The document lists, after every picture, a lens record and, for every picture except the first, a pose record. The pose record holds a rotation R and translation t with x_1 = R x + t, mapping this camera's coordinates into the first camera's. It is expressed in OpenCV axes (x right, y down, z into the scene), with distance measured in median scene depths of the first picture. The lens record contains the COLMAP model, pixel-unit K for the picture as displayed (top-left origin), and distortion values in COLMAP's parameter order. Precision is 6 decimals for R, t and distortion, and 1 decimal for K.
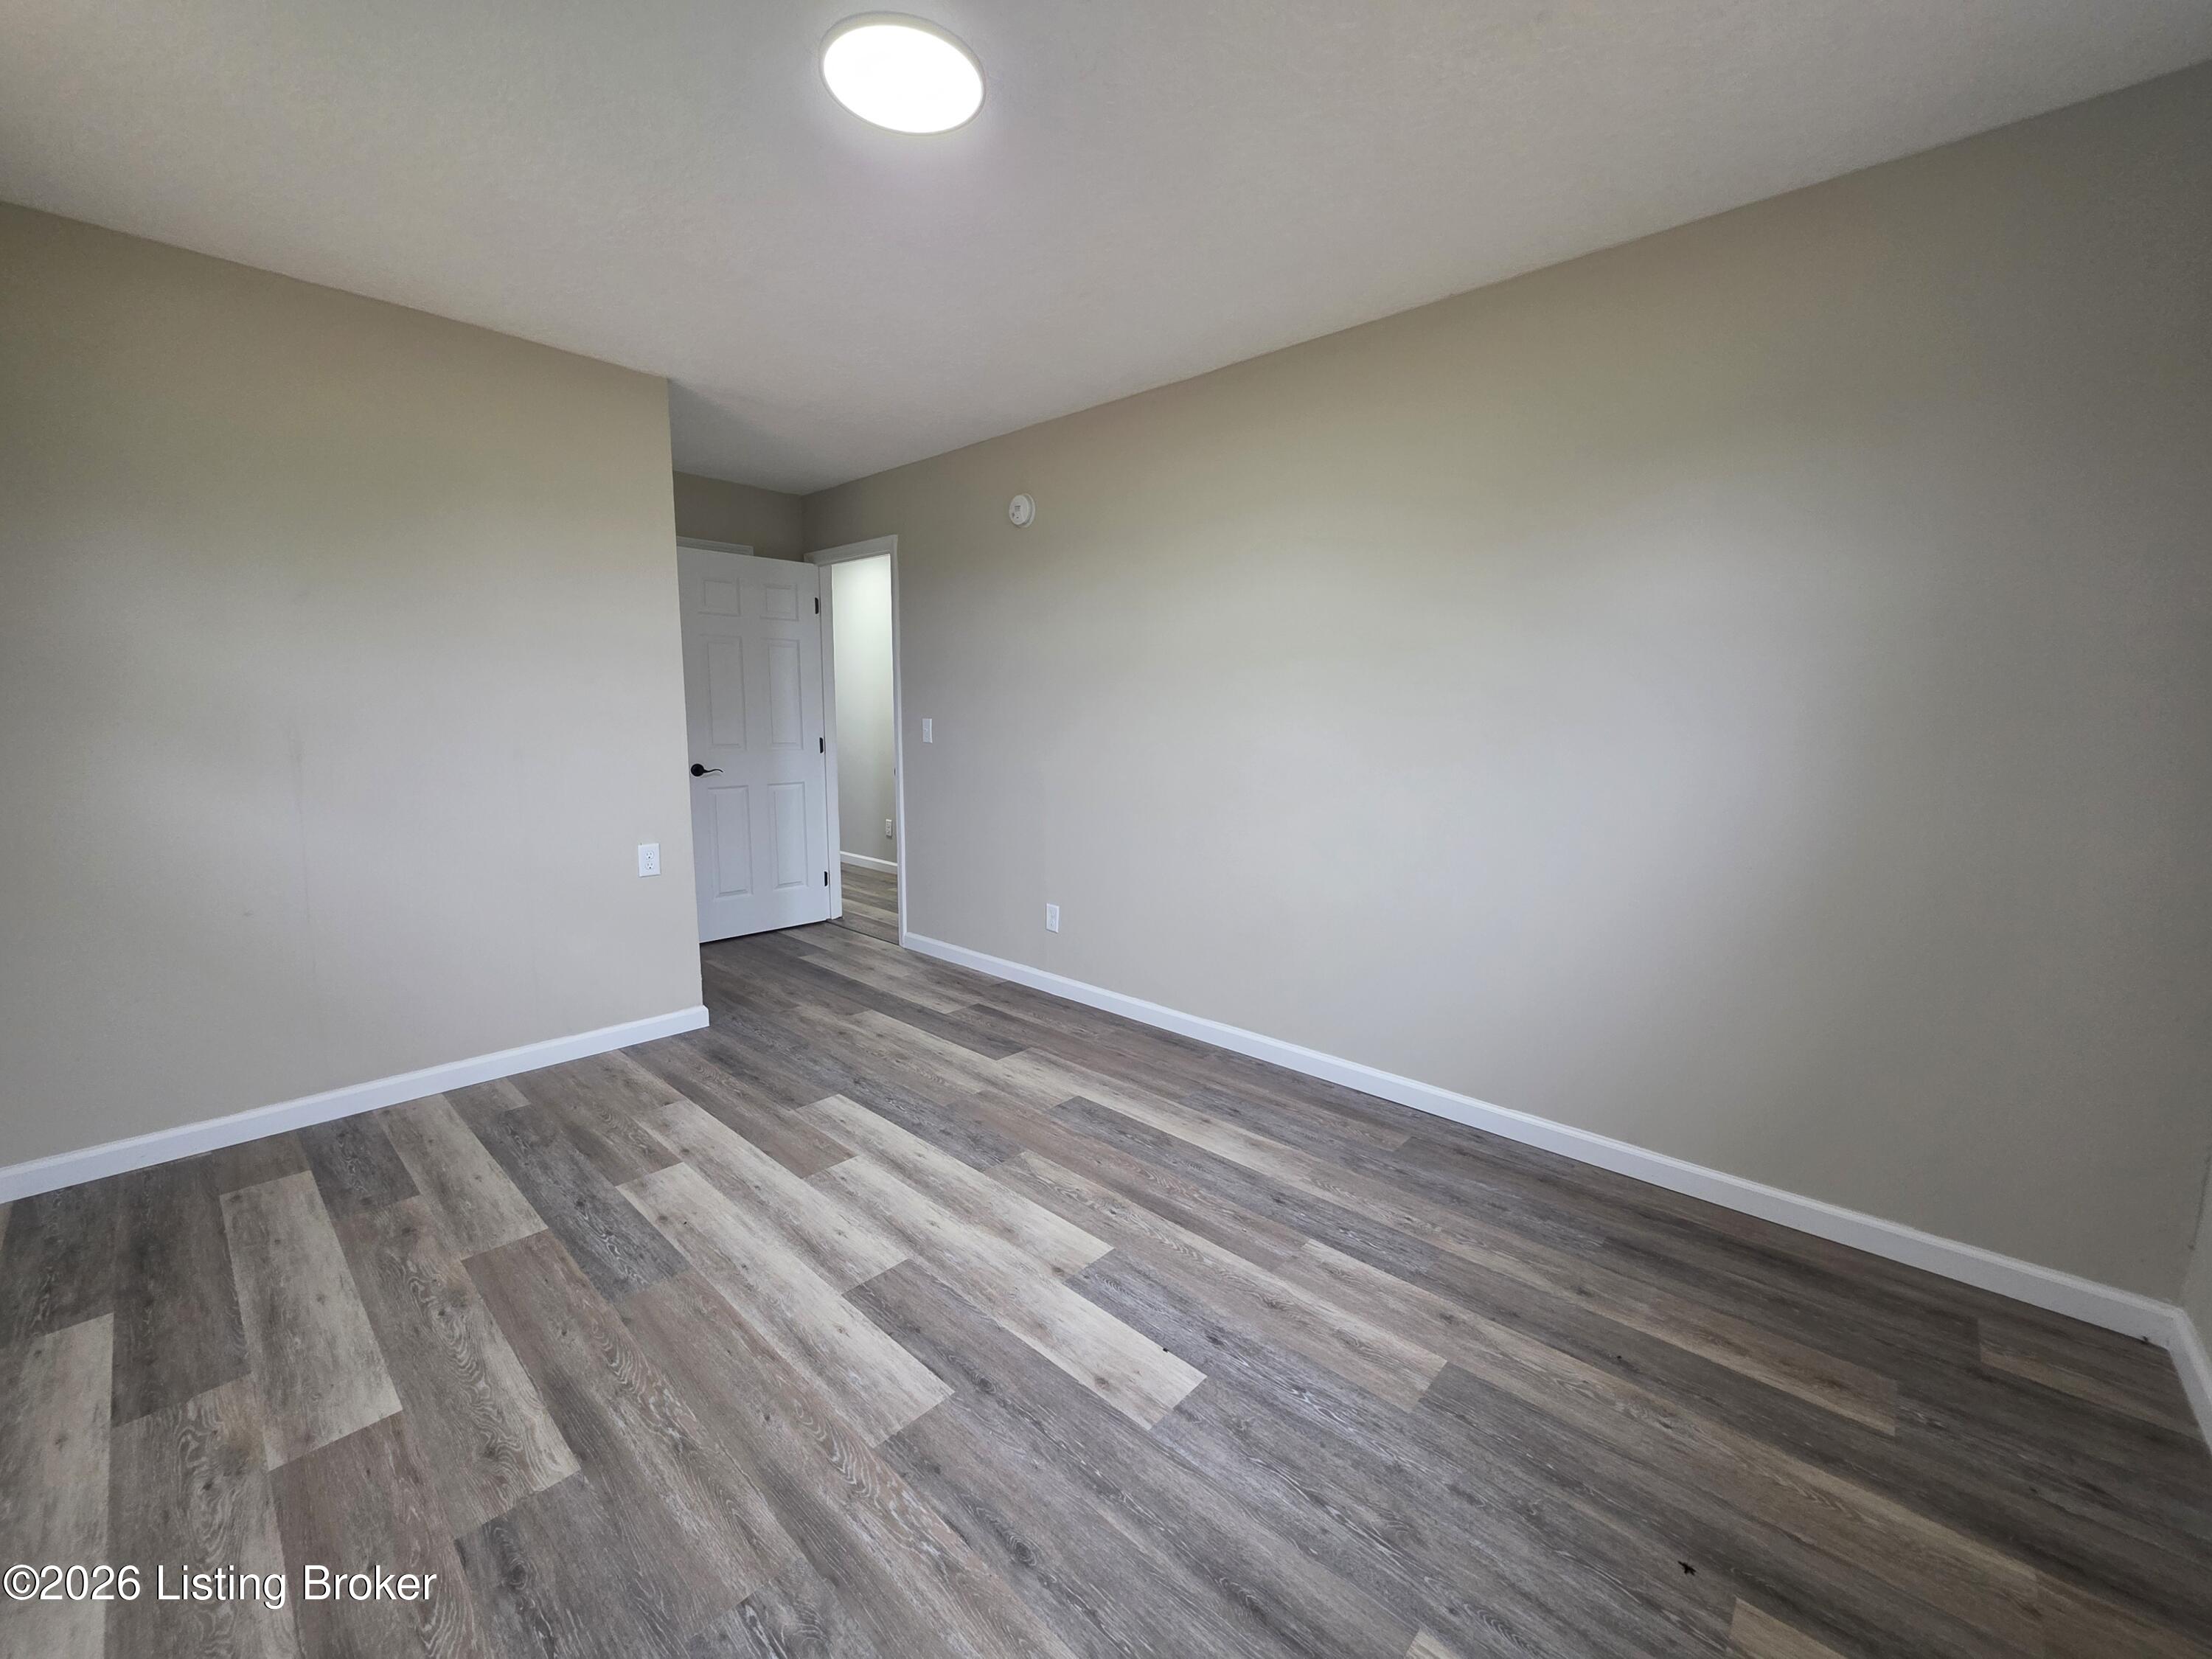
lens RADIAL K [[887.6, 0, 1100.9], [0, 887.6, 820.0], [0, 0, 1]] dist [-0.001352, -0.000294]
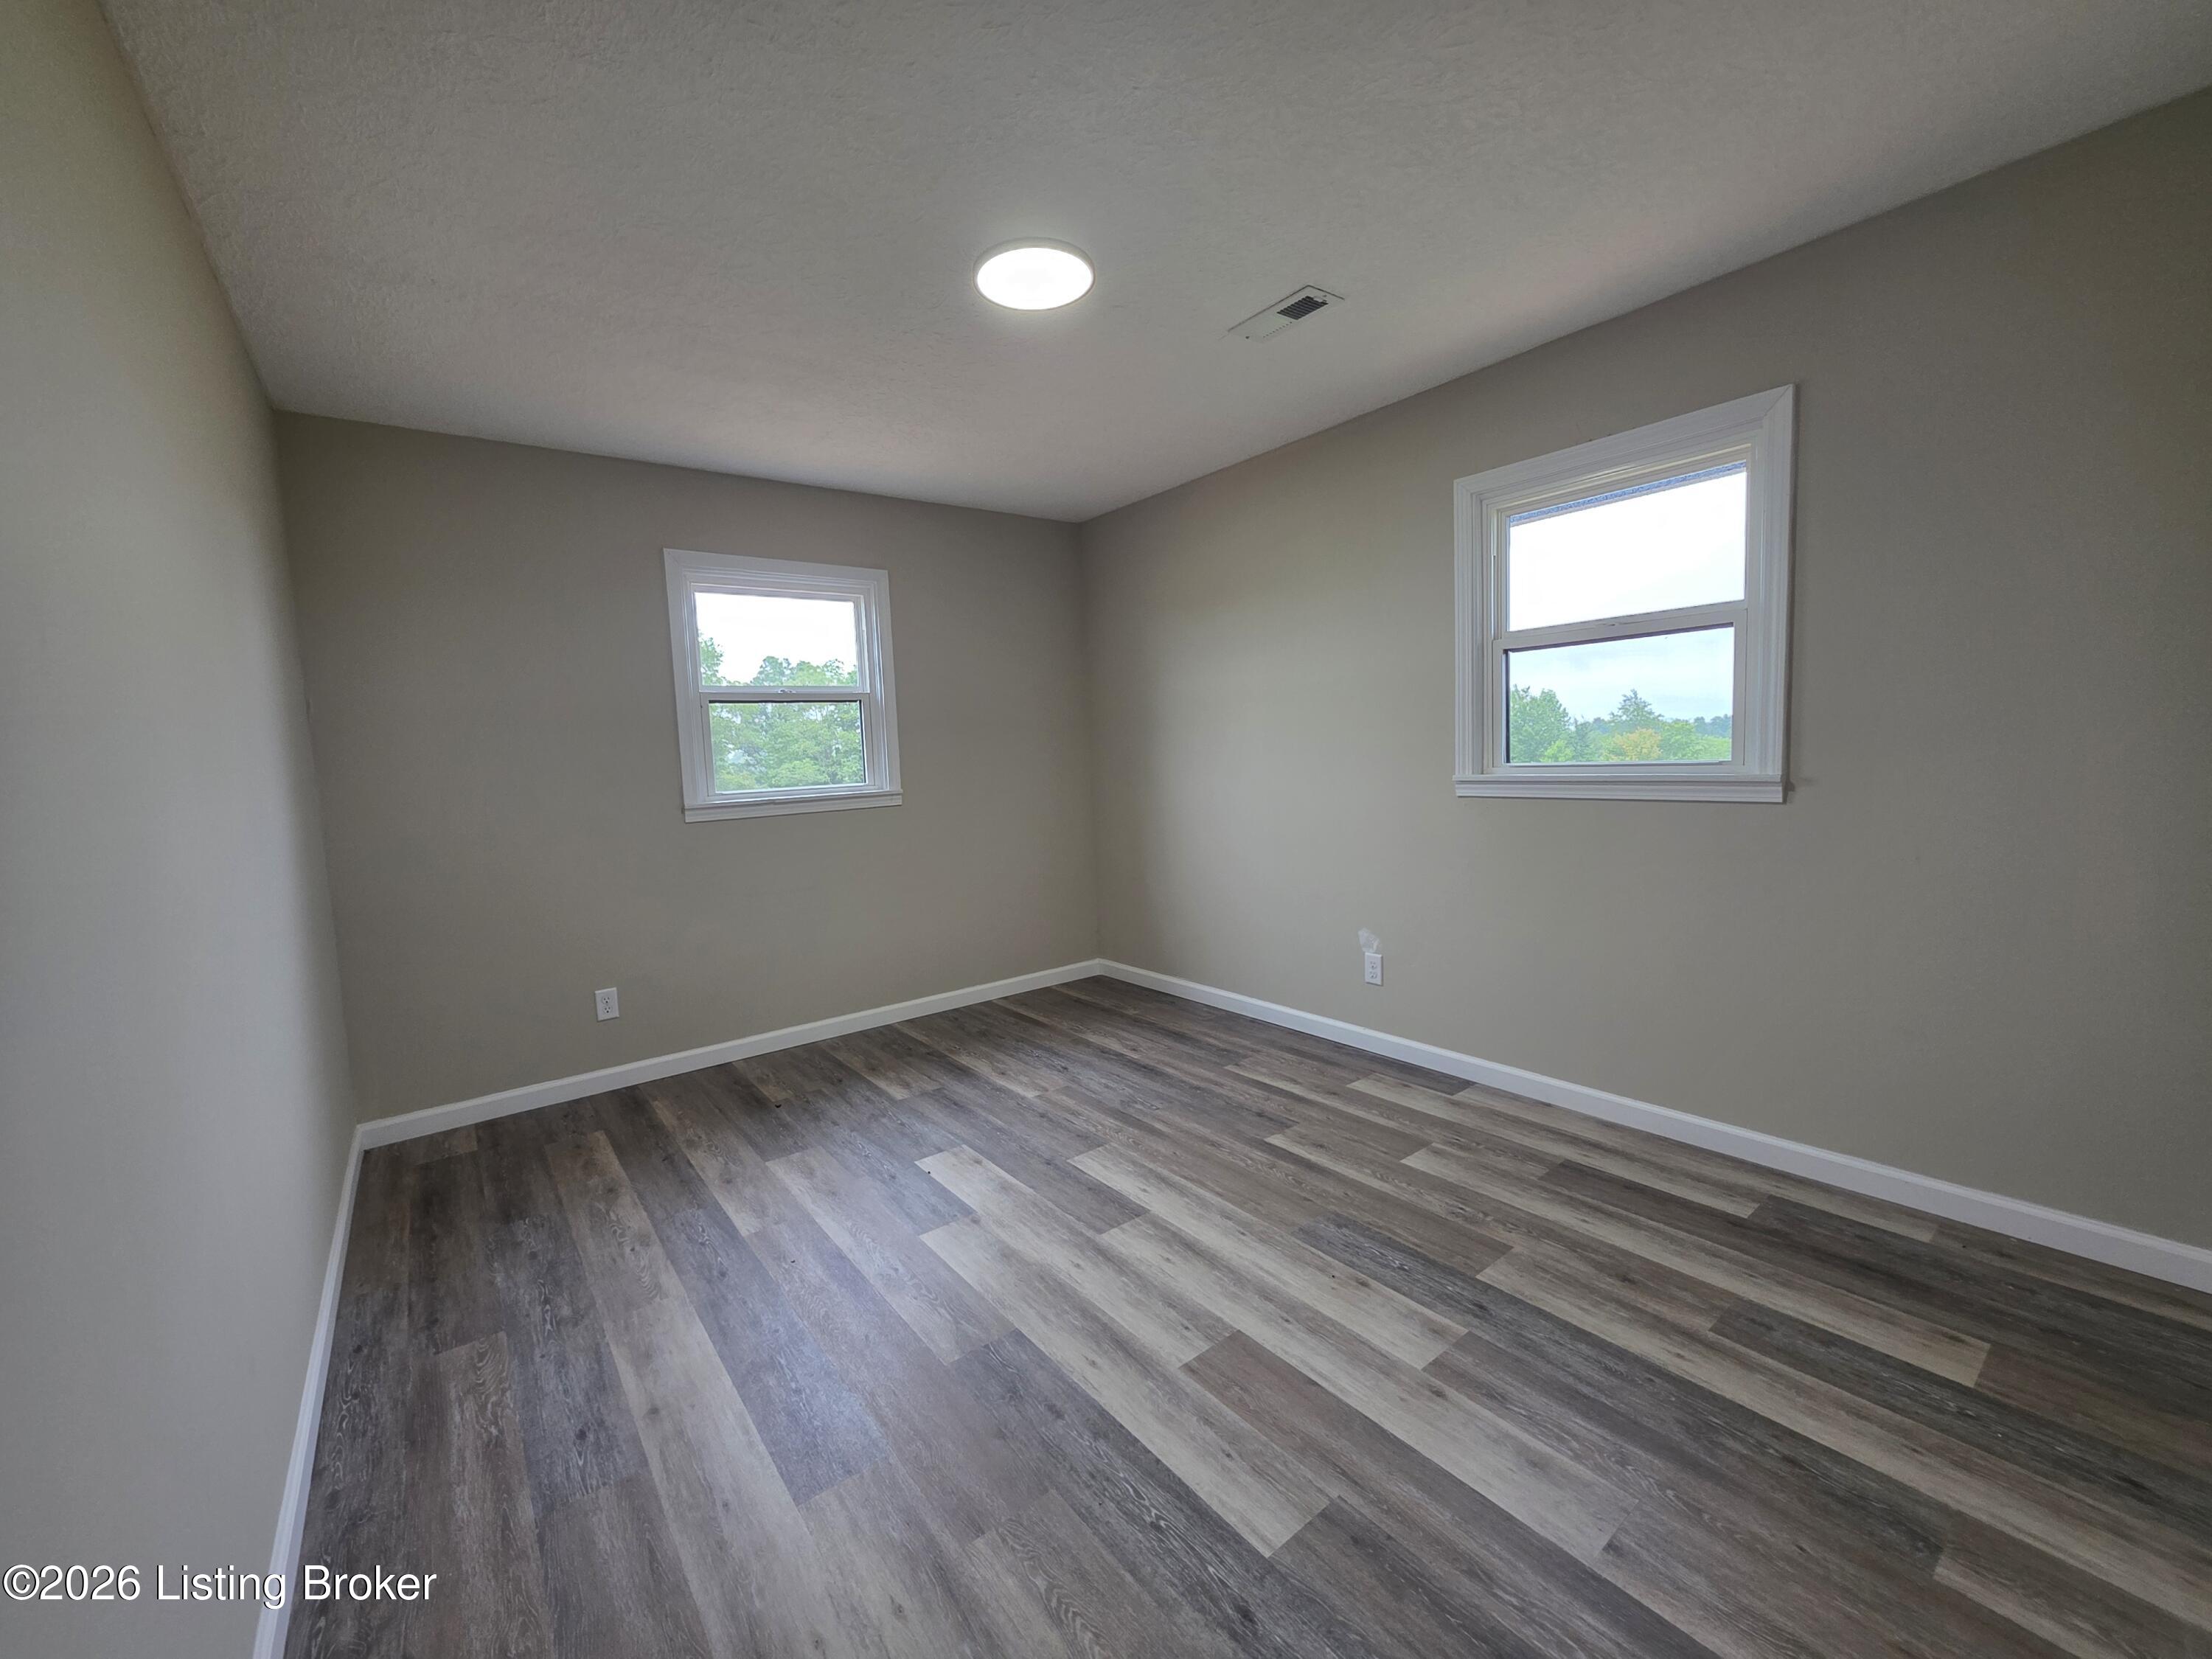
lens RADIAL K [[887.6, 0, 1100.9], [0, 887.6, 820.0], [0, 0, 1]] dist [-0.001352, -0.000294]
pose [[-0.984587, 0.024272, 0.173202, -0.432203], [0.061663, 0.974906, 0.213905, -0.258661], [-0.163664, 0.221288, -0.961377, 1.993520]]
